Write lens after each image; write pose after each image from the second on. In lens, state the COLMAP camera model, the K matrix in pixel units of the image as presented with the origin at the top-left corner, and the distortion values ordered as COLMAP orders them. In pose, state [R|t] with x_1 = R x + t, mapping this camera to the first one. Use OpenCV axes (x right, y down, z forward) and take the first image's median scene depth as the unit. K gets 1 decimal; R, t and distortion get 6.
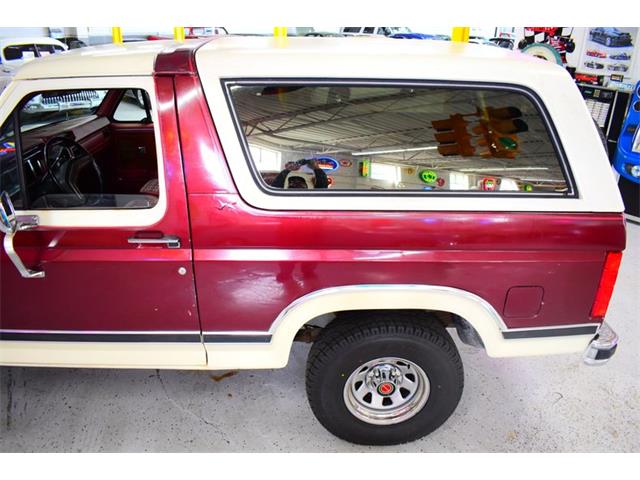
lens RADIAL K [[495.1, 0, 328.5], [0, 495.1, 239.6], [0, 0, 1]] dist [-0.081078, -0.003016]
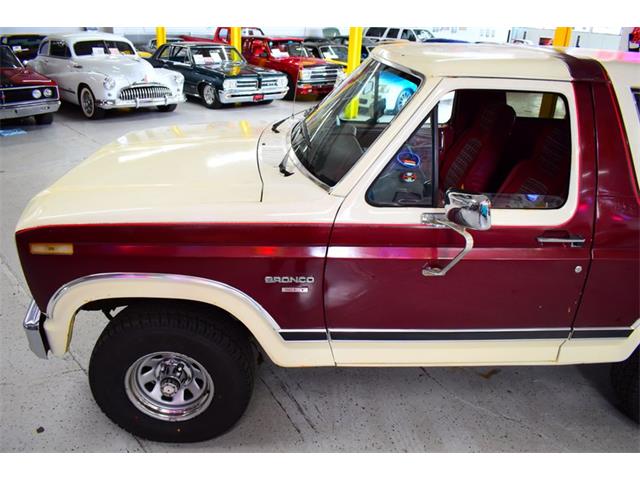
lens RADIAL K [[495.1, 0, 328.5], [0, 495.1, 239.6], [0, 0, 1]] dist [-0.081078, -0.003016]
pose [[0.999816, 0.010078, 0.016335, -0.697325], [-0.009987, 0.999934, -0.005624, 0.009597], [-0.016391, 0.005460, 0.999851, -0.016488]]
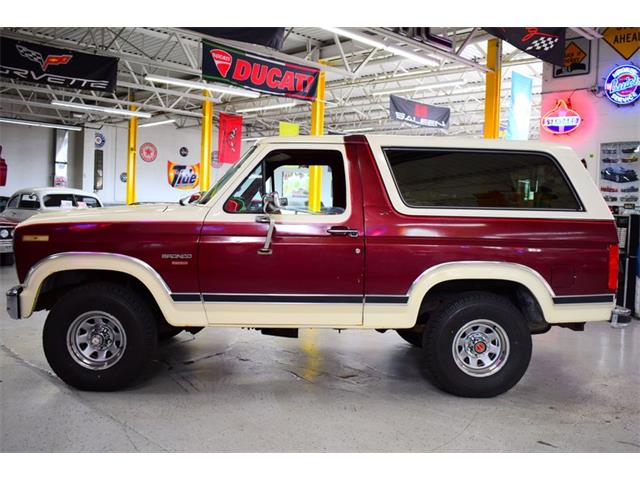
lens RADIAL K [[607.9, 0, 332.7], [0, 607.9, 240.1], [0, 0, 1]] dist [-0.071732, 0.001387]
pose [[0.999848, 0.000071, 0.017456, -0.345867], [0.006262, 0.931961, -0.362504, 0.641122], [-0.016294, 0.362558, 0.931819, -0.771970]]
